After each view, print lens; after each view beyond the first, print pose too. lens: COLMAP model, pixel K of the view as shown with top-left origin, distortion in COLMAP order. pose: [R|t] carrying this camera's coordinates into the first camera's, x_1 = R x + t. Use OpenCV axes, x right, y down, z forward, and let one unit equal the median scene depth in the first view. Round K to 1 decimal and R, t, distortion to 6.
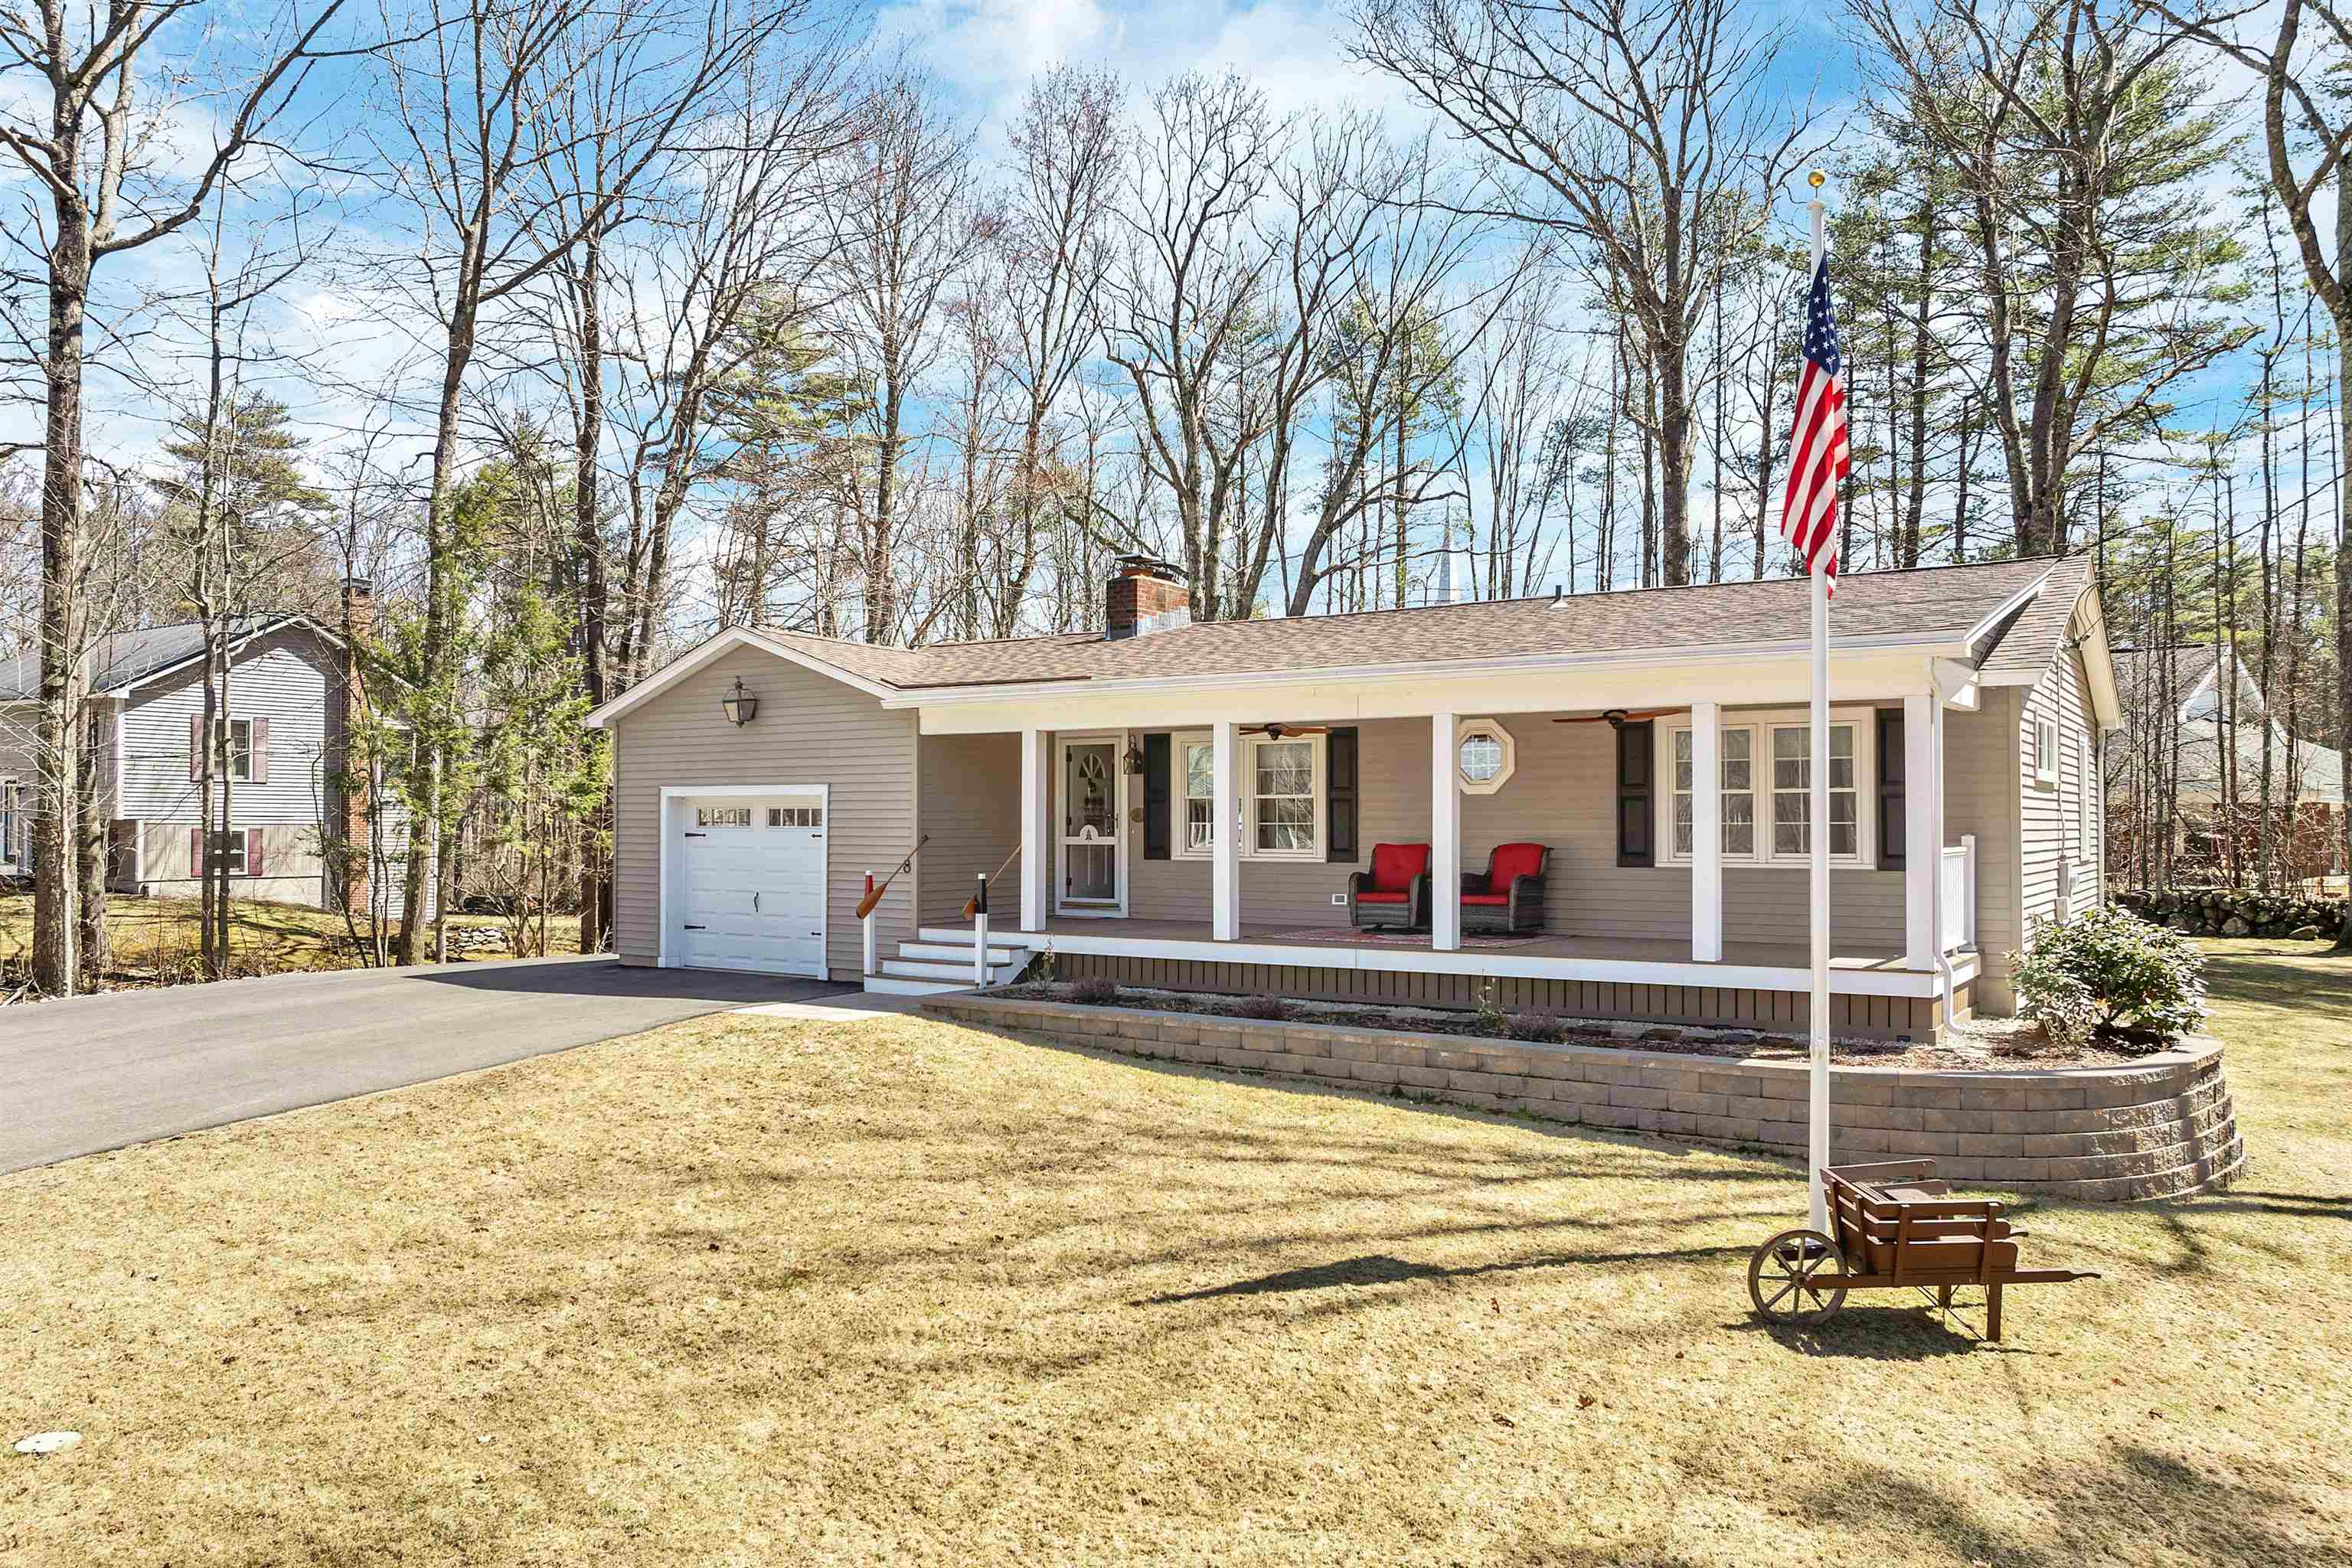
lens RADIAL K [[1687.8, 0, 1194.8], [0, 1687.8, 789.0], [0, 0, 1]] dist [-0.032439, 0.000707]
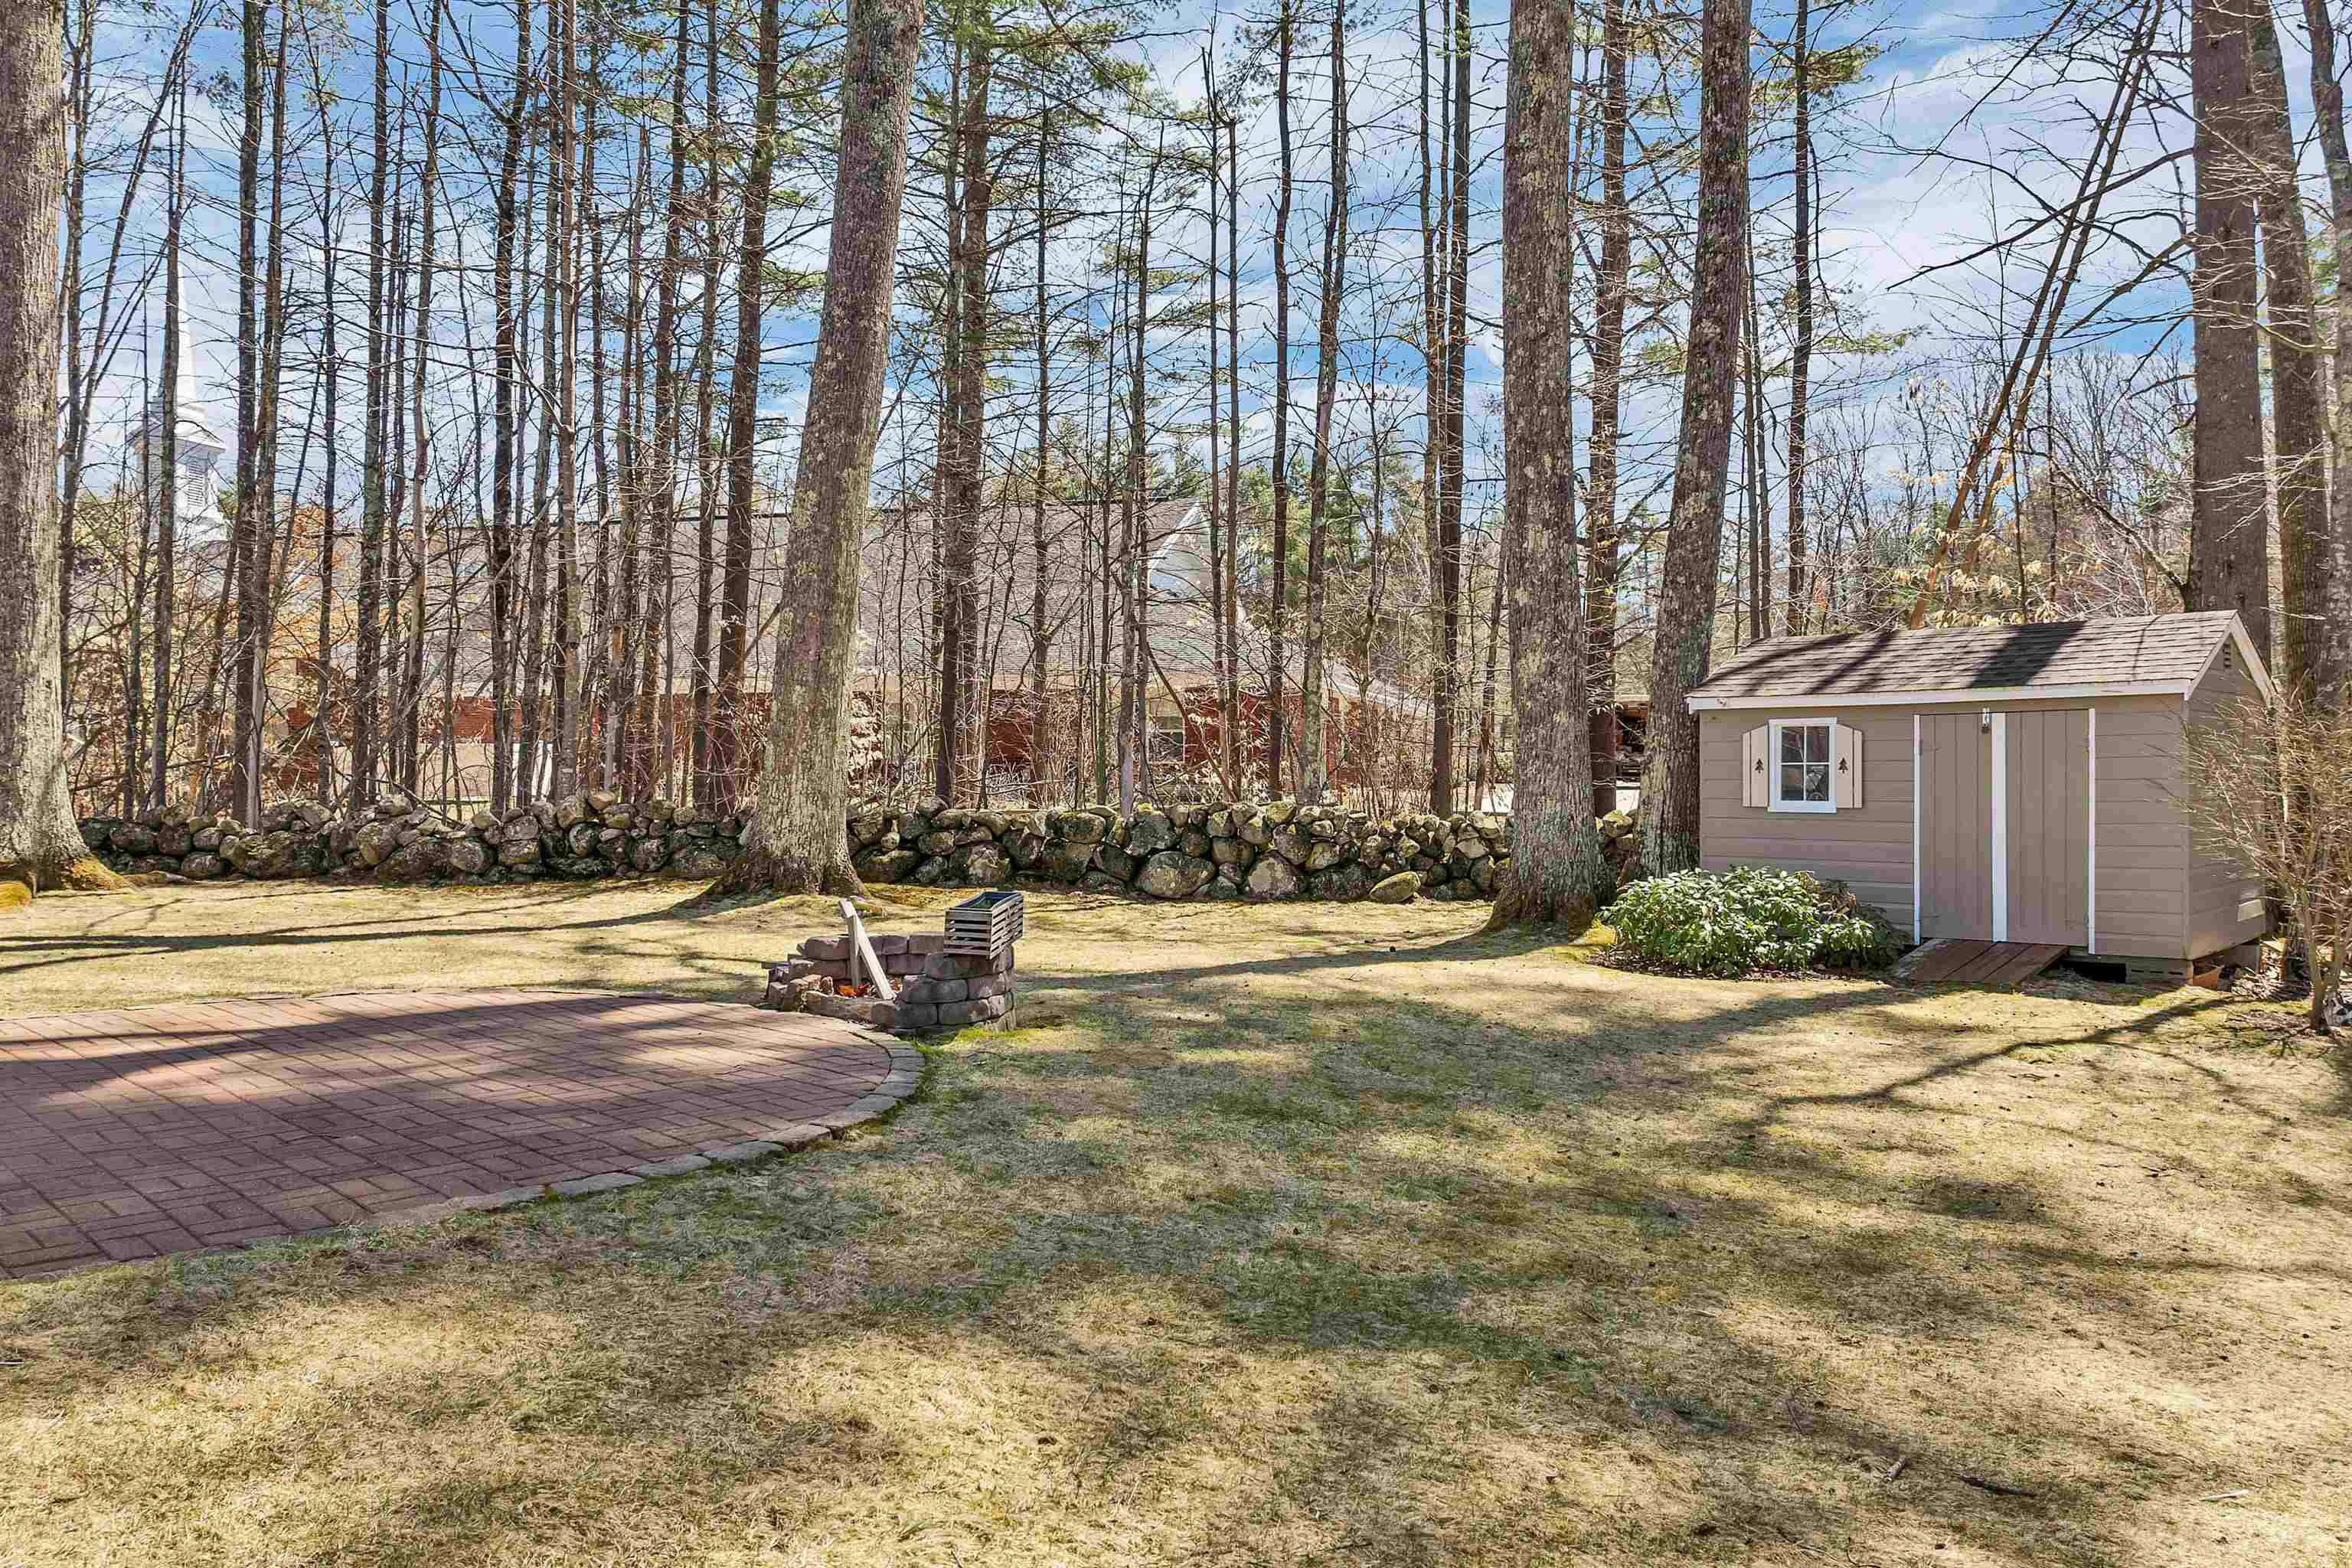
lens RADIAL K [[1687.8, 0, 1194.8], [0, 1687.8, 789.0], [0, 0, 1]] dist [-0.032439, 0.000707]
pose [[0.840173, -0.010183, 0.542223, 0.346812], [-0.008535, 0.999452, 0.031996, 0.042057], [-0.542251, -0.031510, 0.839625, 0.610938]]
